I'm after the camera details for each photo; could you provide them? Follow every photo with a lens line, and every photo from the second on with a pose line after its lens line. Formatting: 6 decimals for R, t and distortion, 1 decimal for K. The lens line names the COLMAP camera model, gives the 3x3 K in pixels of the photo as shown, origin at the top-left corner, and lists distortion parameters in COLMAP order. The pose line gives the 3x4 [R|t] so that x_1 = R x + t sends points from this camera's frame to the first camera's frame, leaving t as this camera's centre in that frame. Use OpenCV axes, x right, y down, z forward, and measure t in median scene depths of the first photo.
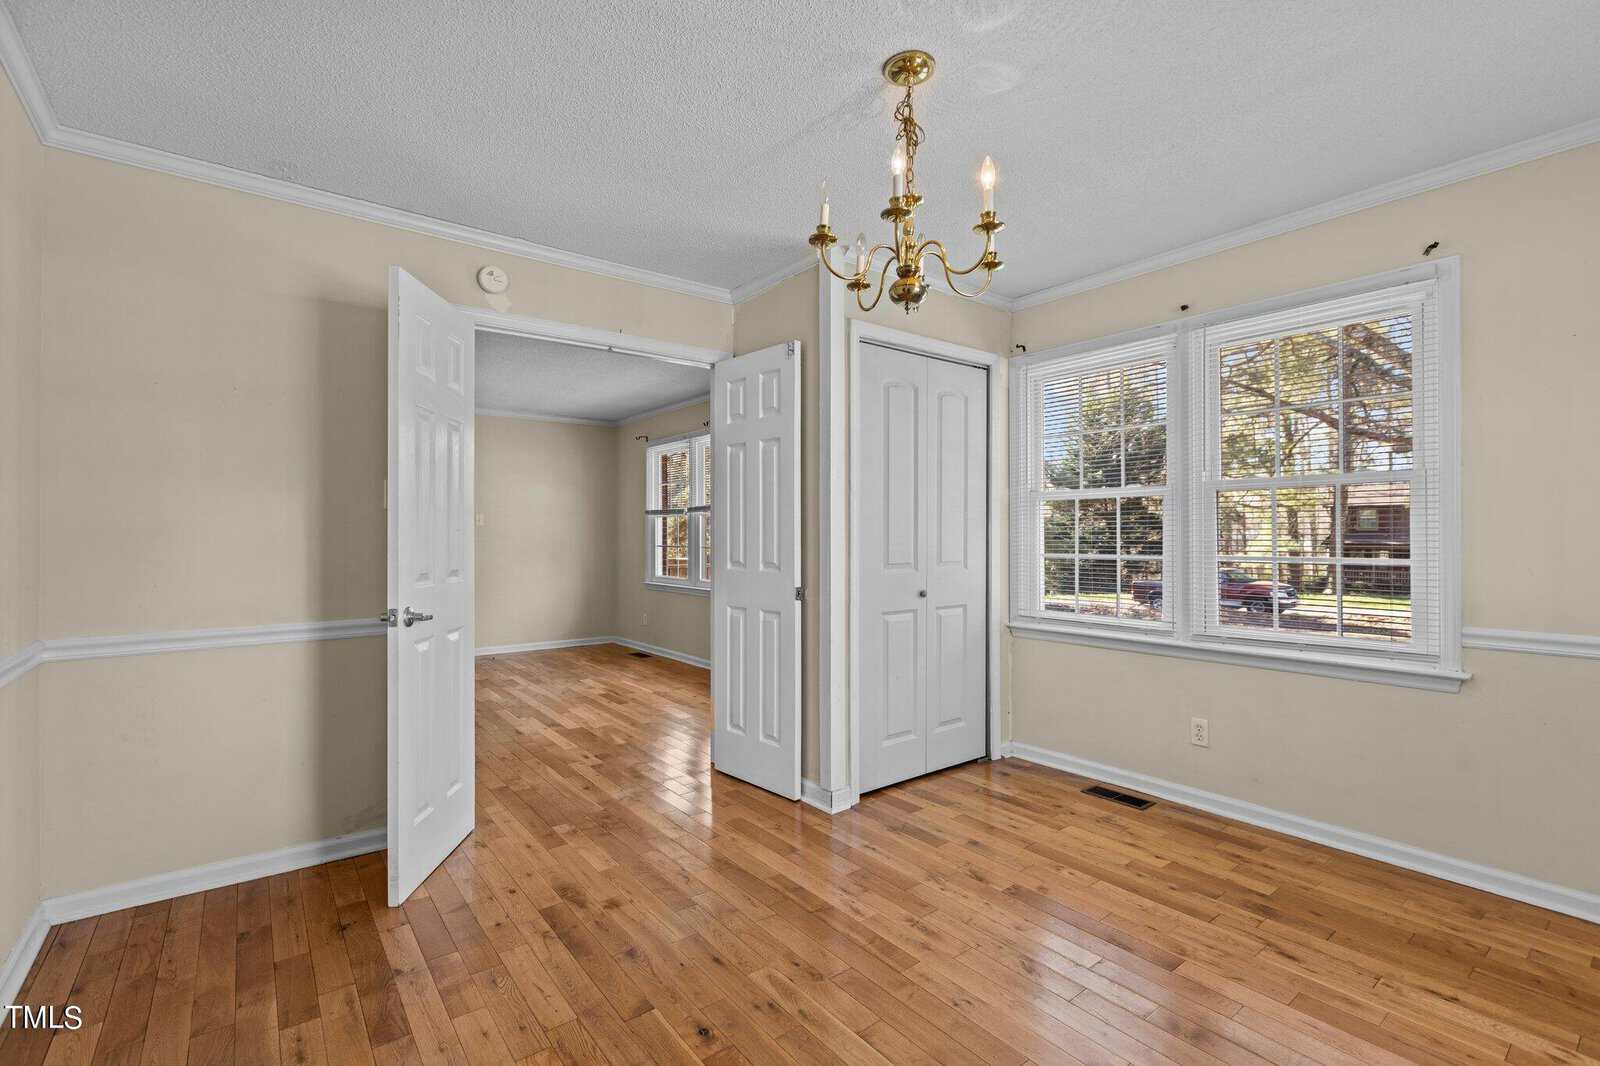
lens RADIAL K [[715.7, 0, 804.3], [0, 715.7, 538.5], [0, 0, 1]] dist [0.001740, -0.000243]
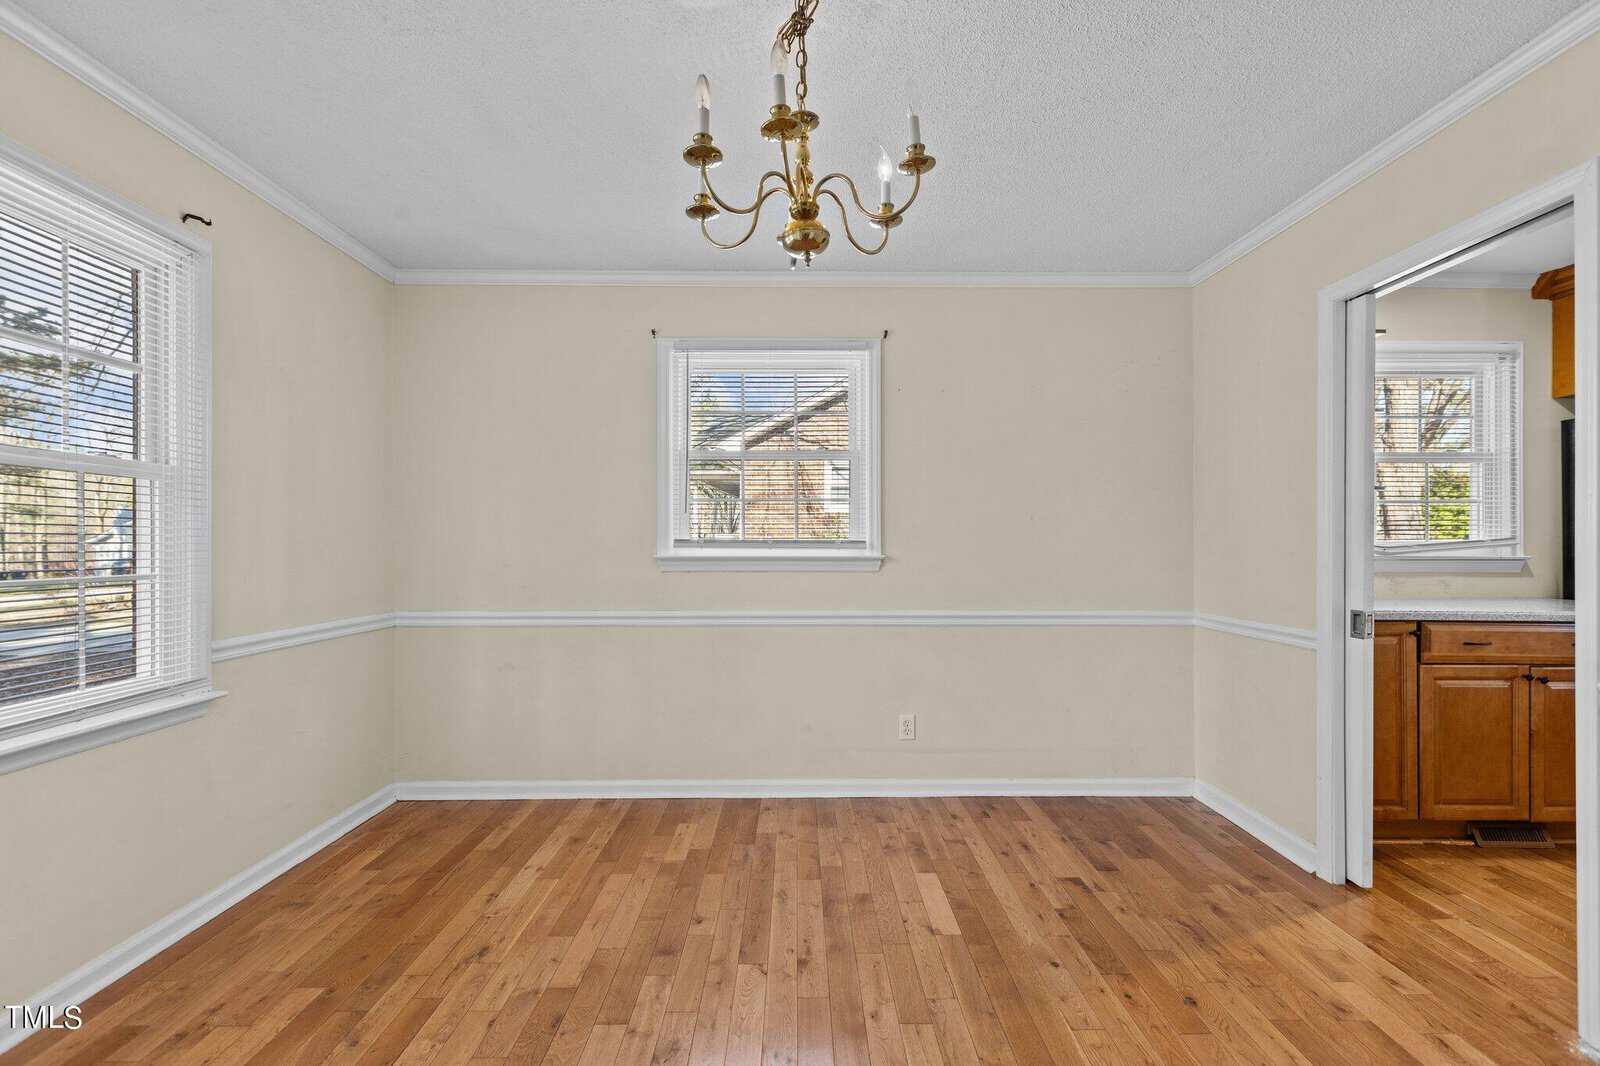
lens RADIAL K [[715.7, 0, 804.3], [0, 715.7, 538.5], [0, 0, 1]] dist [0.001740, -0.000243]
pose [[-0.792008, 0.006827, 0.610472, -0.287167], [0.007026, 0.999973, -0.002068, -0.003866], [-0.610470, 0.002652, -0.792035, 1.368245]]
